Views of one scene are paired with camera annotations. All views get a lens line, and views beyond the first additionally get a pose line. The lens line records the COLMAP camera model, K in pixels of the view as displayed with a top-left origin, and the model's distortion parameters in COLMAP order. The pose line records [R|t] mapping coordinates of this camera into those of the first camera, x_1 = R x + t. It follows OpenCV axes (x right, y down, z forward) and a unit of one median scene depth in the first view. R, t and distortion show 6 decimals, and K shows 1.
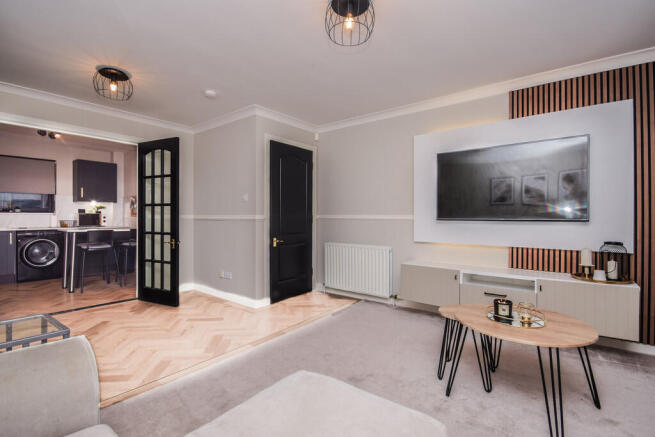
lens RADIAL K [[291.8, 0, 314.5], [0, 291.8, 214.6], [0, 0, 1]] dist [-0.005534, -0.000661]
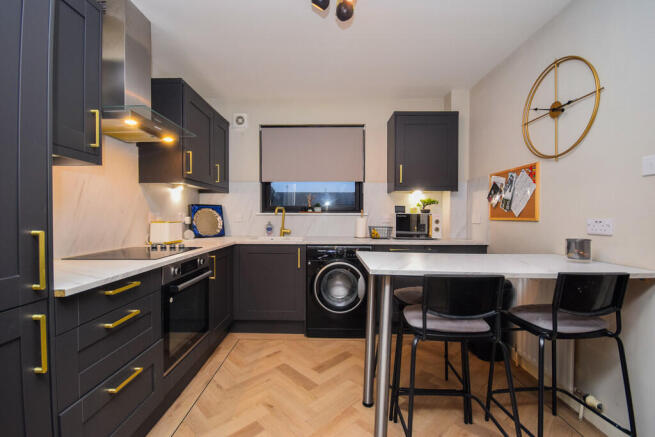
lens RADIAL K [[291.8, 0, 331.6], [0, 291.8, 218.5], [0, 0, 1]] dist [-0.005534, -0.000661]
pose [[0.633479, -0.000379, -0.773760, -0.460348], [-0.000189, 1.000000, -0.000645, 0.005228], [0.773760, 0.000555, 0.633478, 0.557026]]
